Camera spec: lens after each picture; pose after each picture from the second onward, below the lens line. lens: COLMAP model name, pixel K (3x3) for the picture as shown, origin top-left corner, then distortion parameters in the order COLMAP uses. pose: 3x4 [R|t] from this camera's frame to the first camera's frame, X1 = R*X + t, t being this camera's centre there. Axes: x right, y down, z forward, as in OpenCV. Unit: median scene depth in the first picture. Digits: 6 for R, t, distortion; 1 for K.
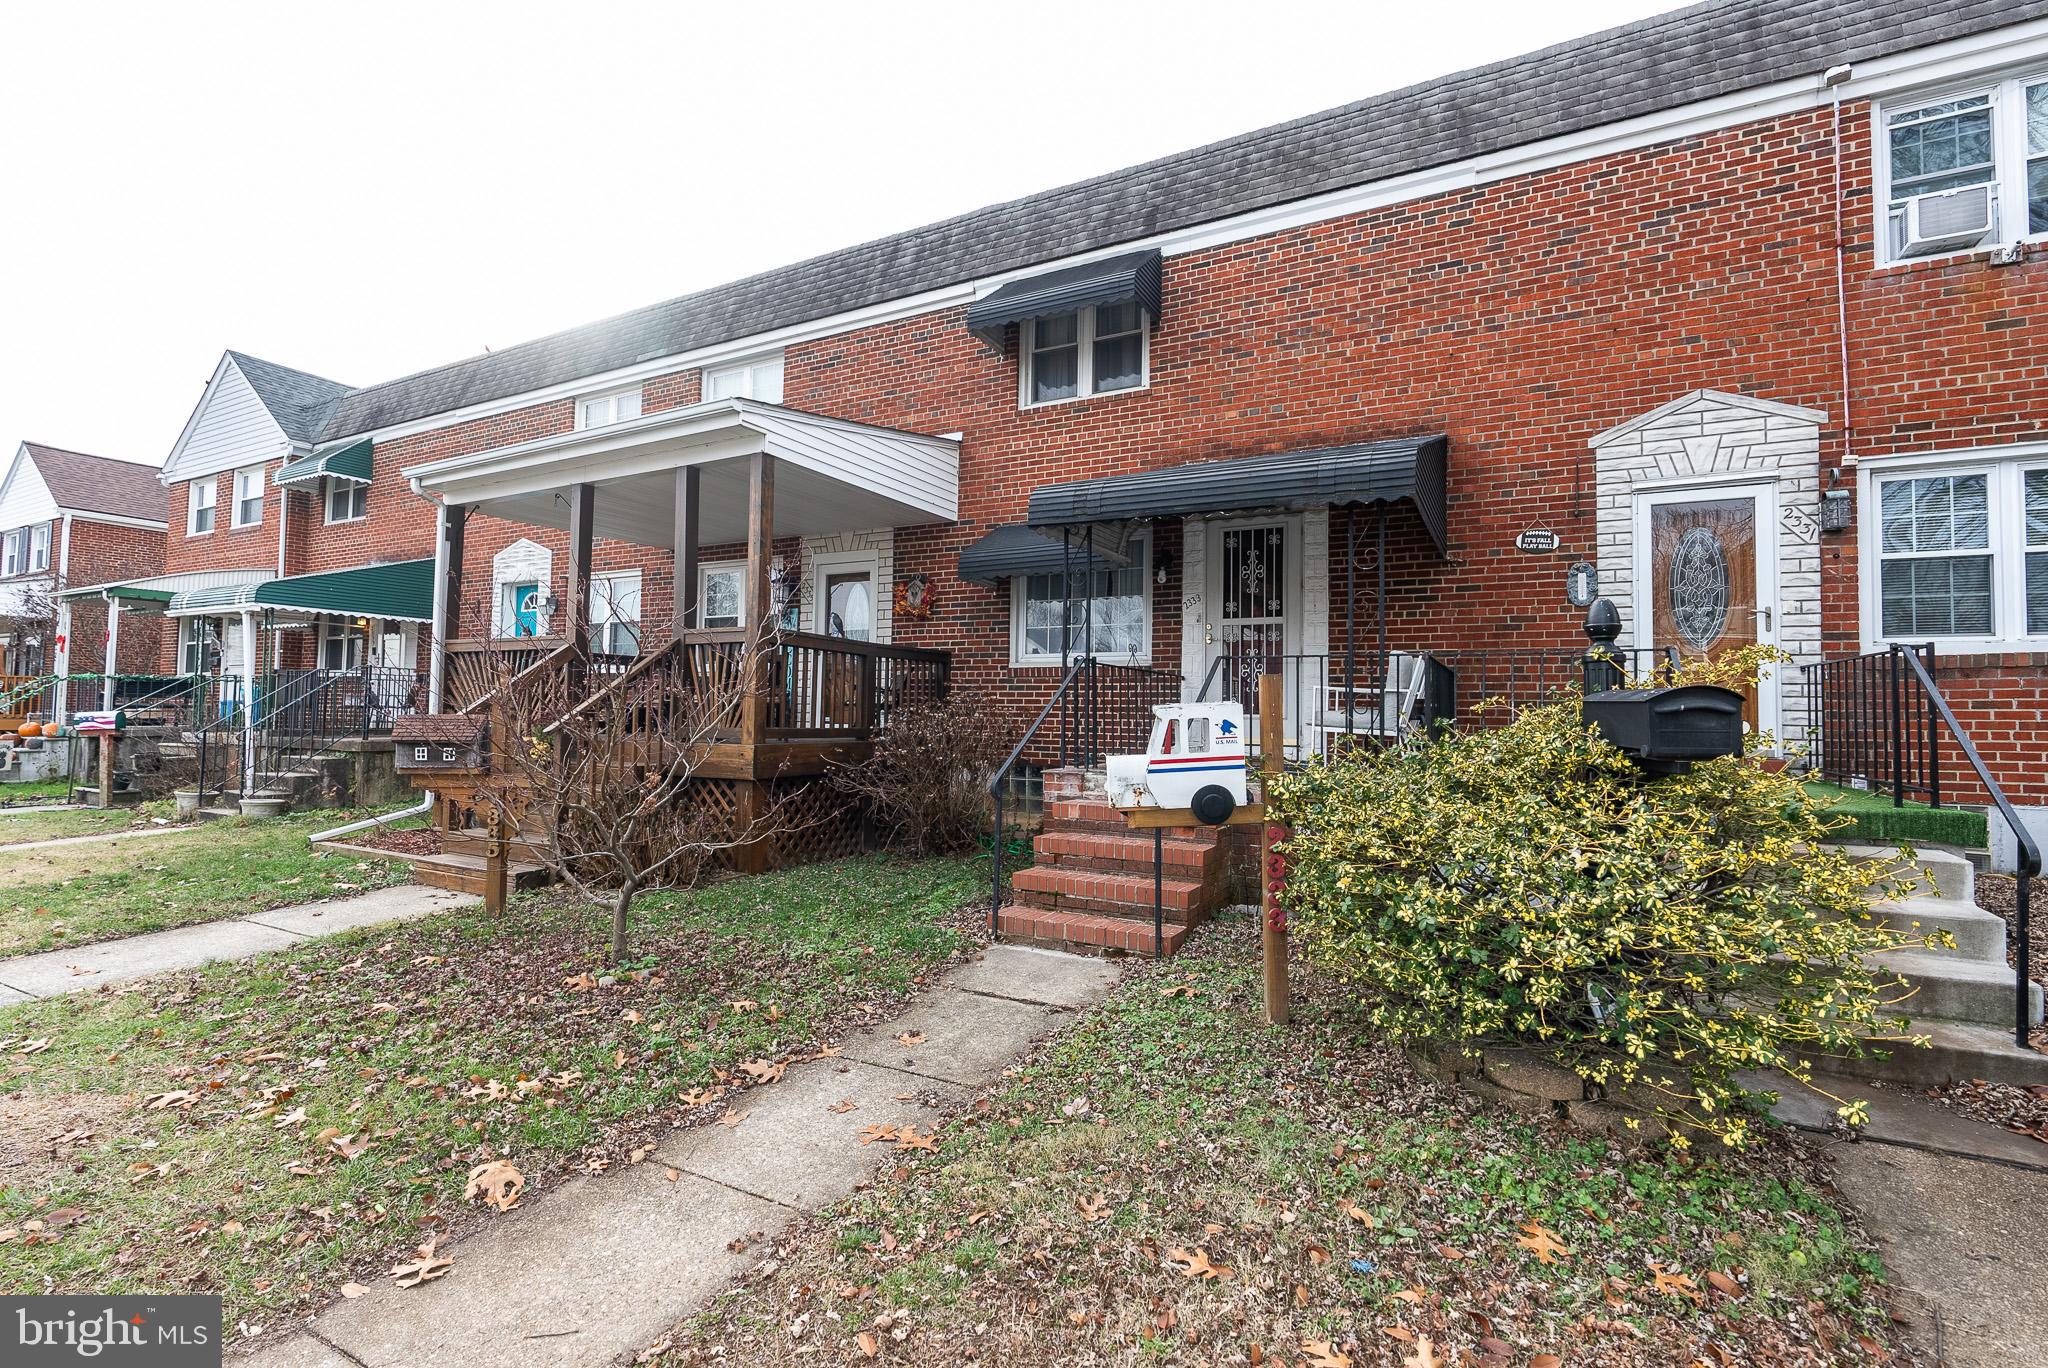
lens RADIAL K [[922.7, 0, 1032.6], [0, 922.7, 678.1], [0, 0, 1]] dist [-0.010771, 0.004792]
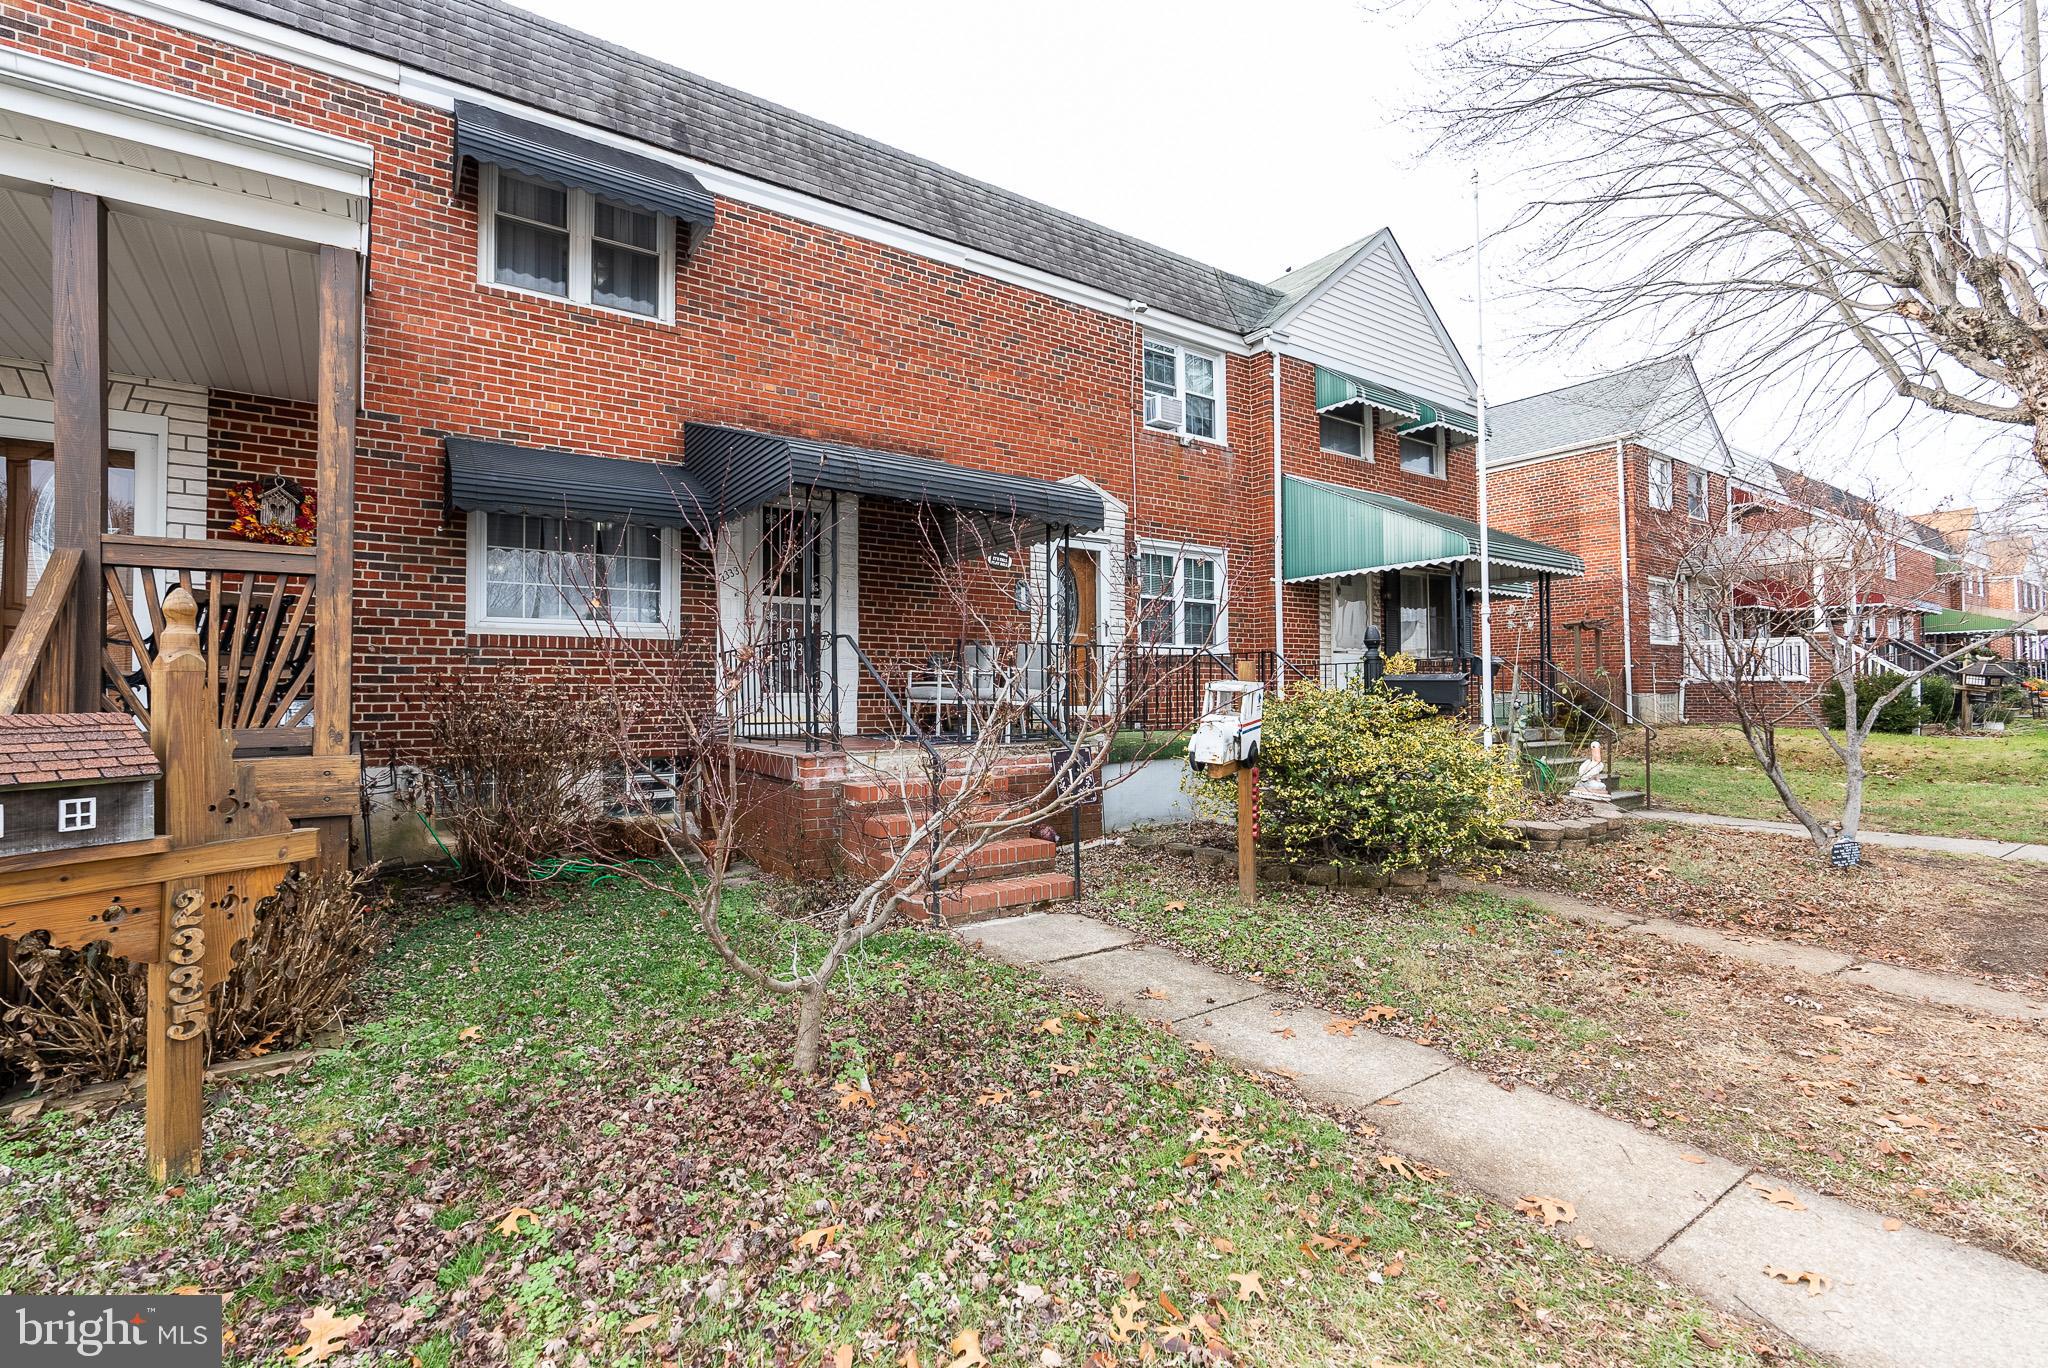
lens RADIAL K [[922.7, 0, 1030.6], [0, 922.7, 680.3], [0, 0, 1]] dist [-0.010771, 0.004792]
pose [[0.445036, -0.000438, 0.895513, -0.570294], [-0.023193, 0.999659, 0.012015, 0.007791], [-0.895212, -0.026117, 0.444874, 0.325028]]
